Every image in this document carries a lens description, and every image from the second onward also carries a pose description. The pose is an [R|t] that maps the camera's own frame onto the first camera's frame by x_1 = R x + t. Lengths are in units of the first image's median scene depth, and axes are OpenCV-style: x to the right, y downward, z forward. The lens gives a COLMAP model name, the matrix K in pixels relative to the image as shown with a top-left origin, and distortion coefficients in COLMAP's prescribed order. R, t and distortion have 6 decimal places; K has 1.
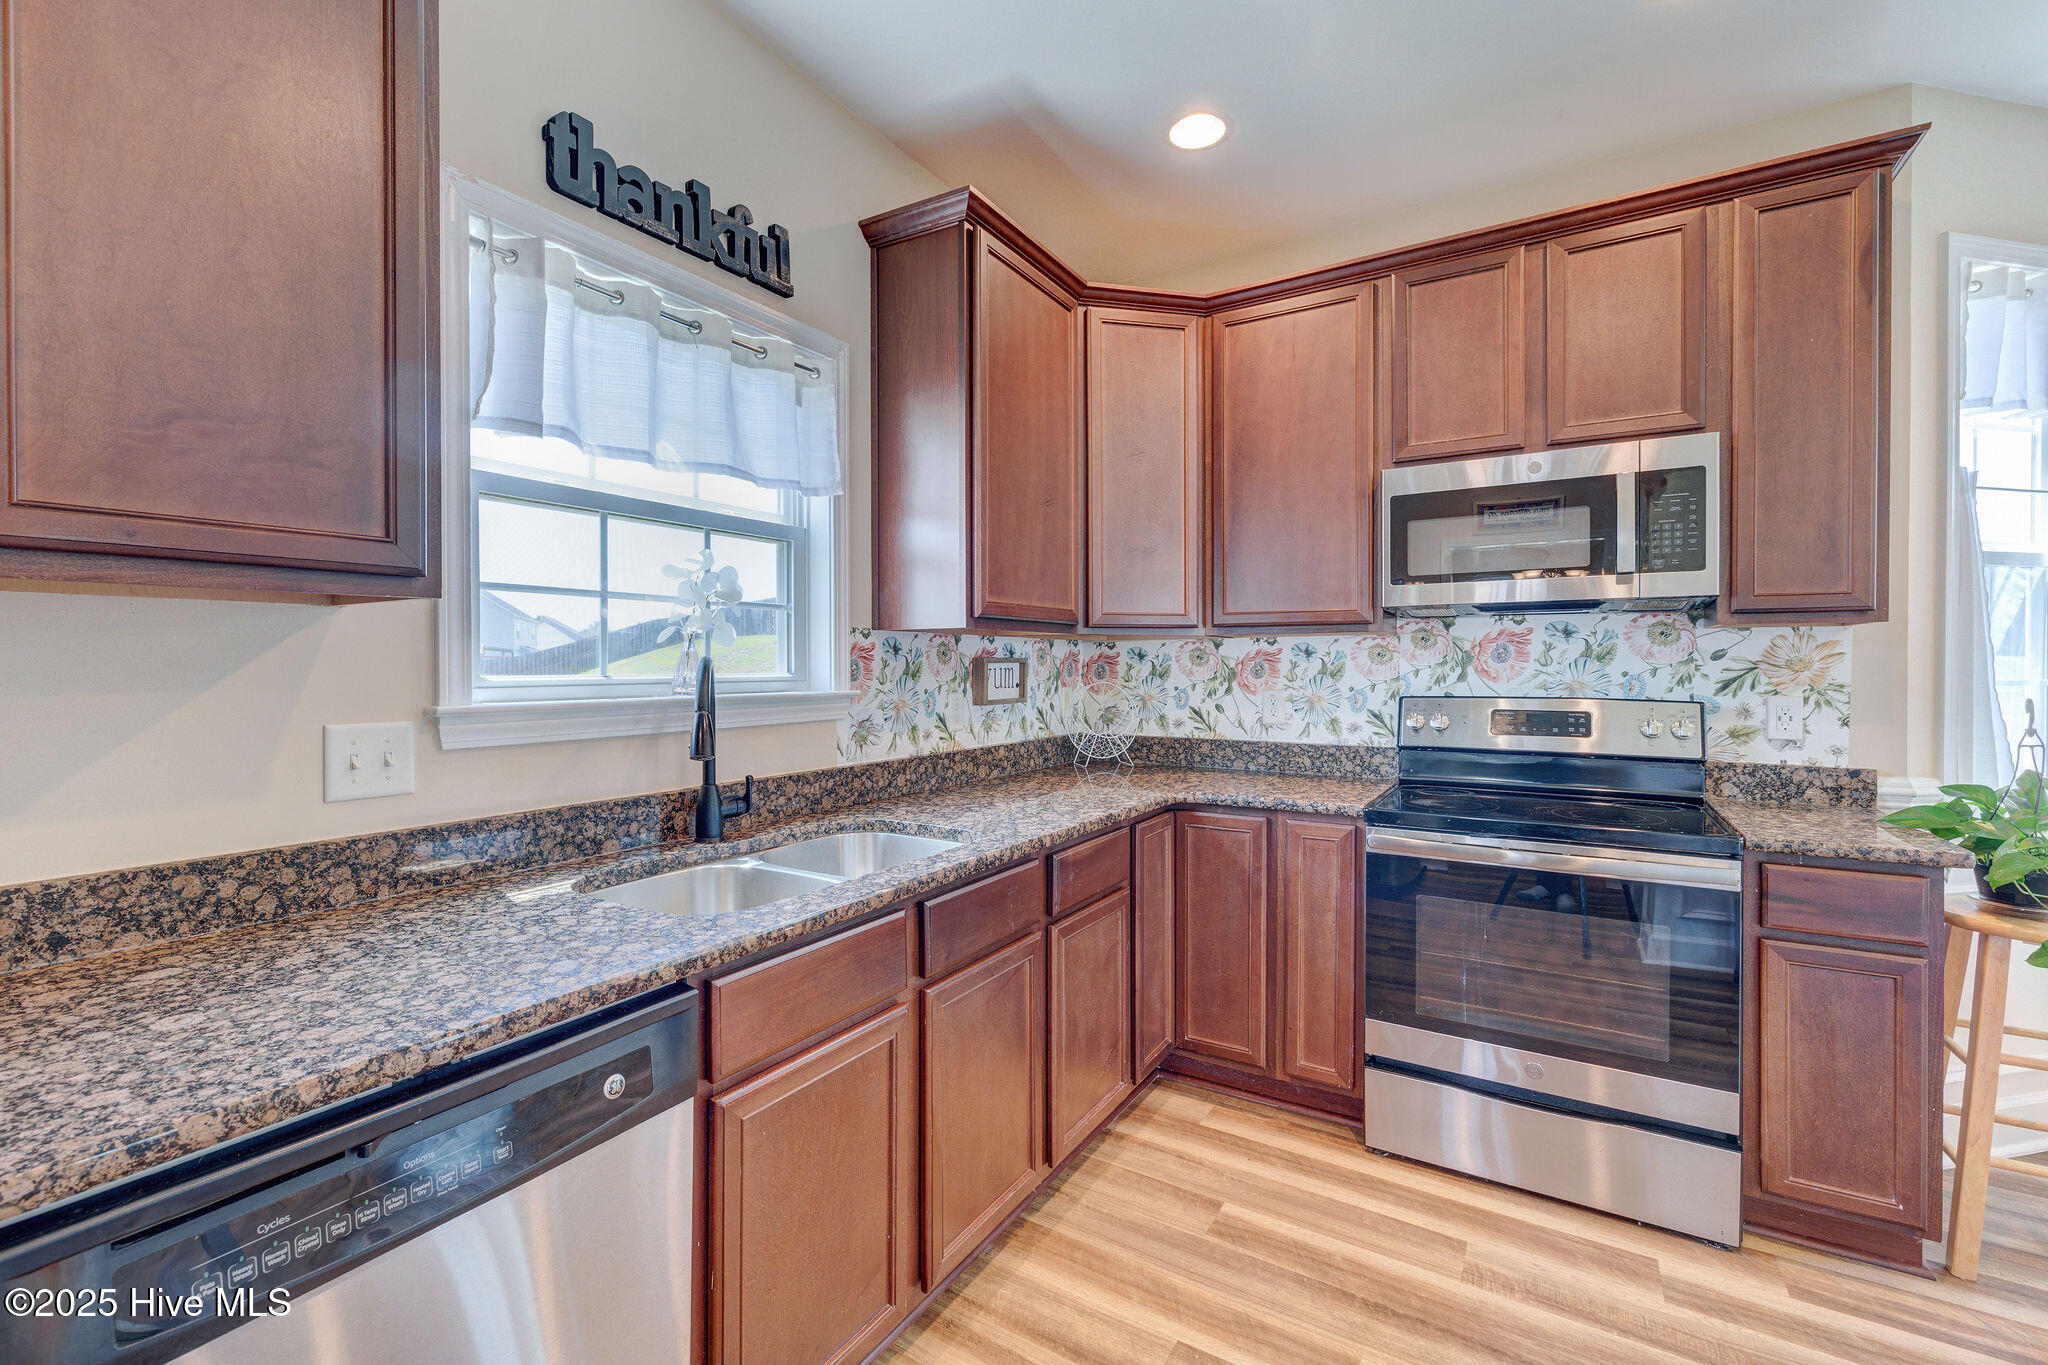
lens RADIAL K [[861.3, 0, 1045.5], [0, 861.3, 671.6], [0, 0, 1]] dist [0.003004, -0.000170]
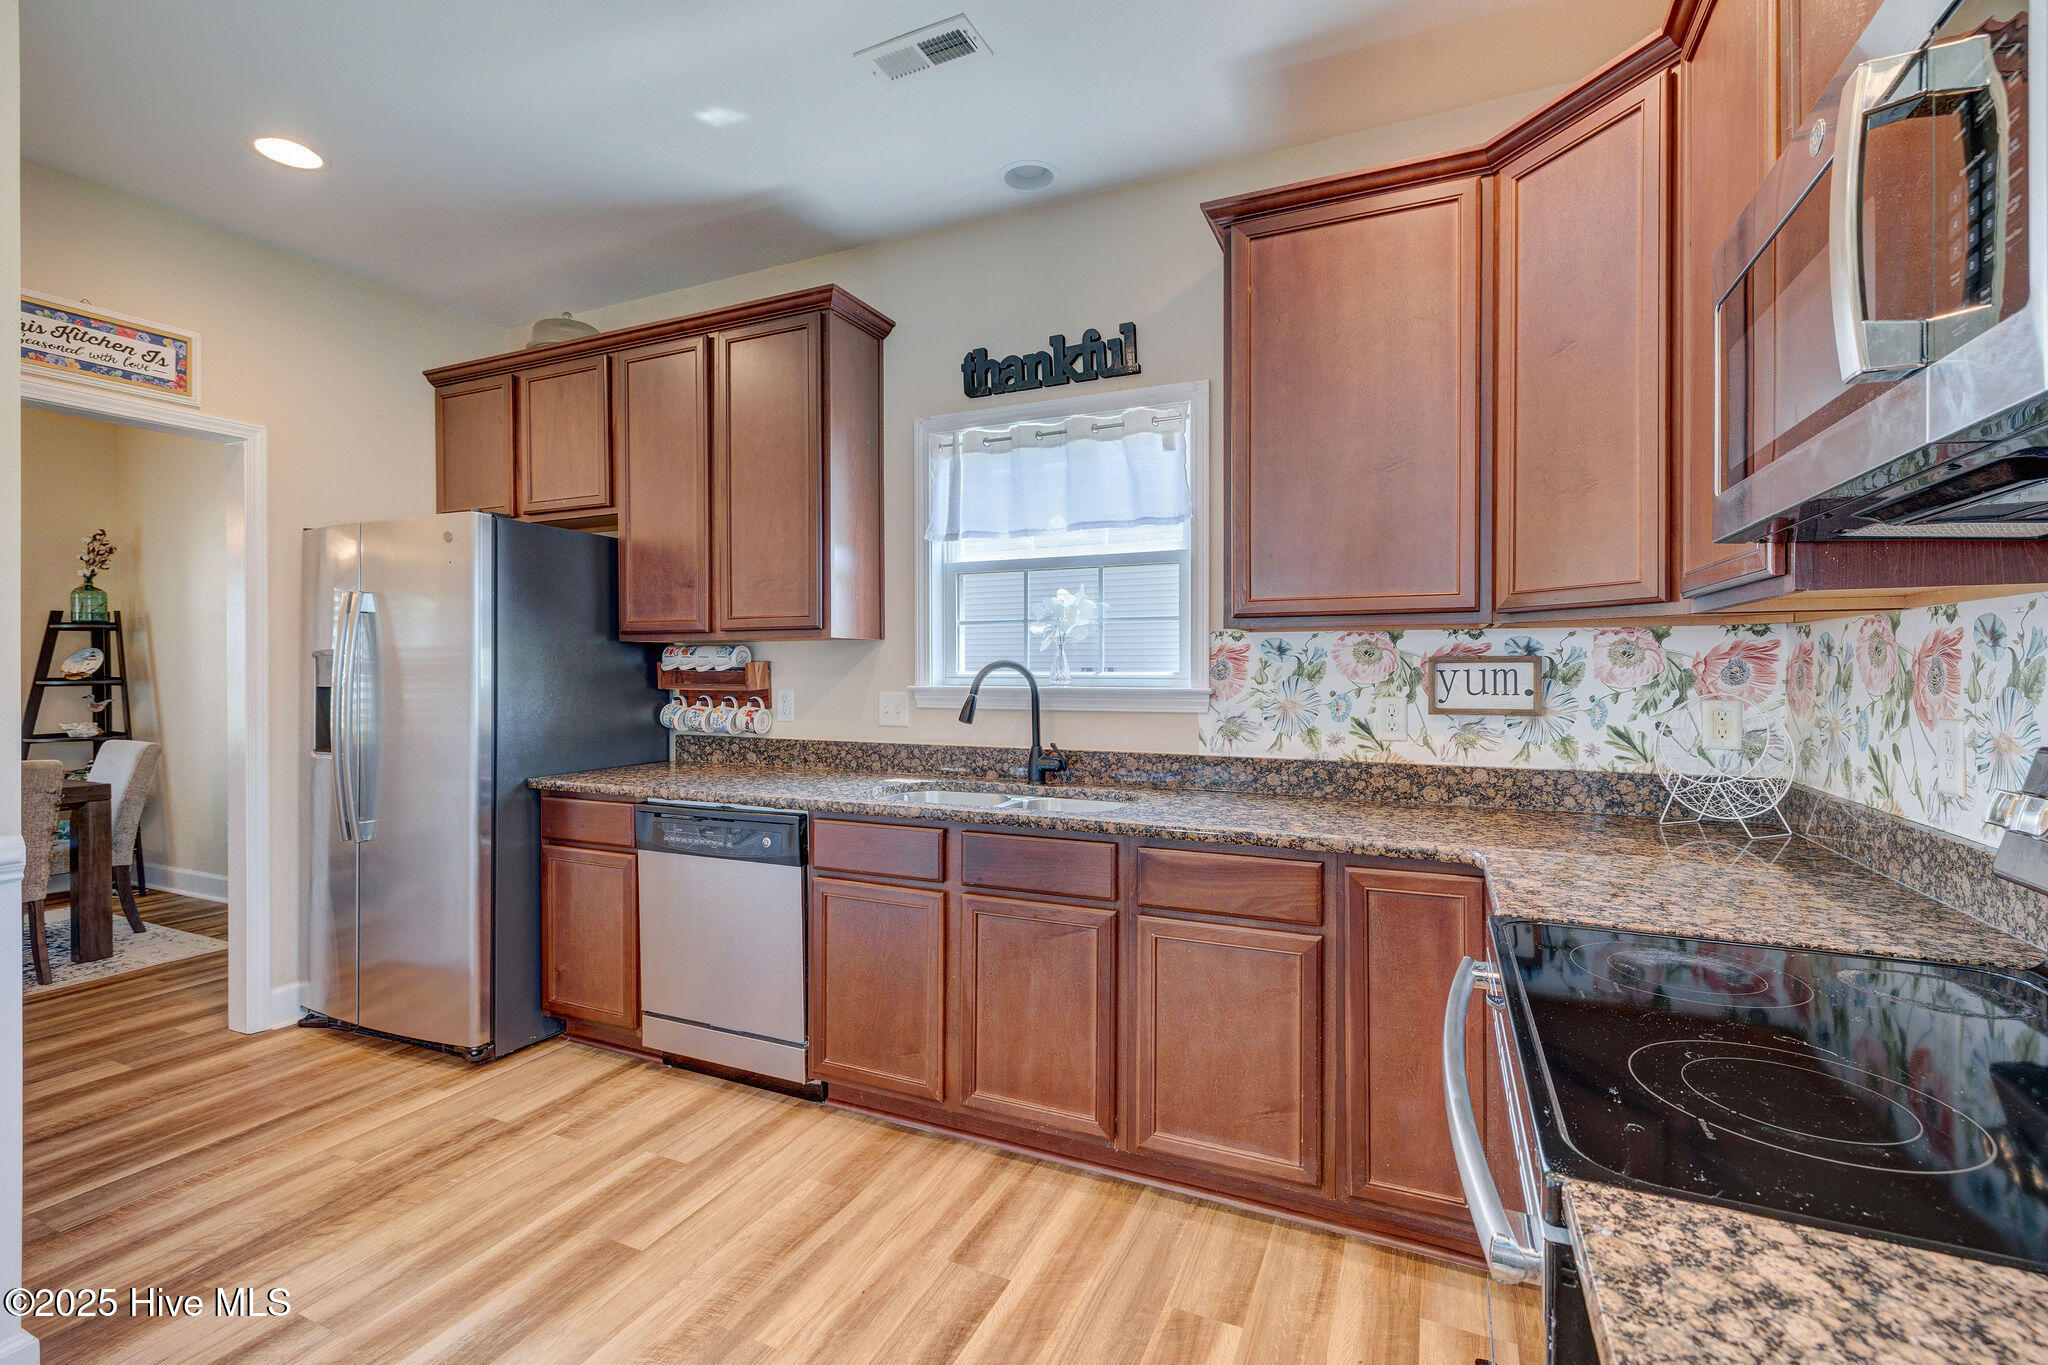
lens RADIAL K [[912.2, 0, 965.1], [0, 912.2, 670.1], [0, 0, 1]] dist [0.008358, -0.000472]
pose [[0.099730, 0.005354, -0.995000, 0.838565], [-0.006329, 0.999969, 0.004746, -0.004764], [0.994994, 0.005824, 0.099761, 0.519488]]
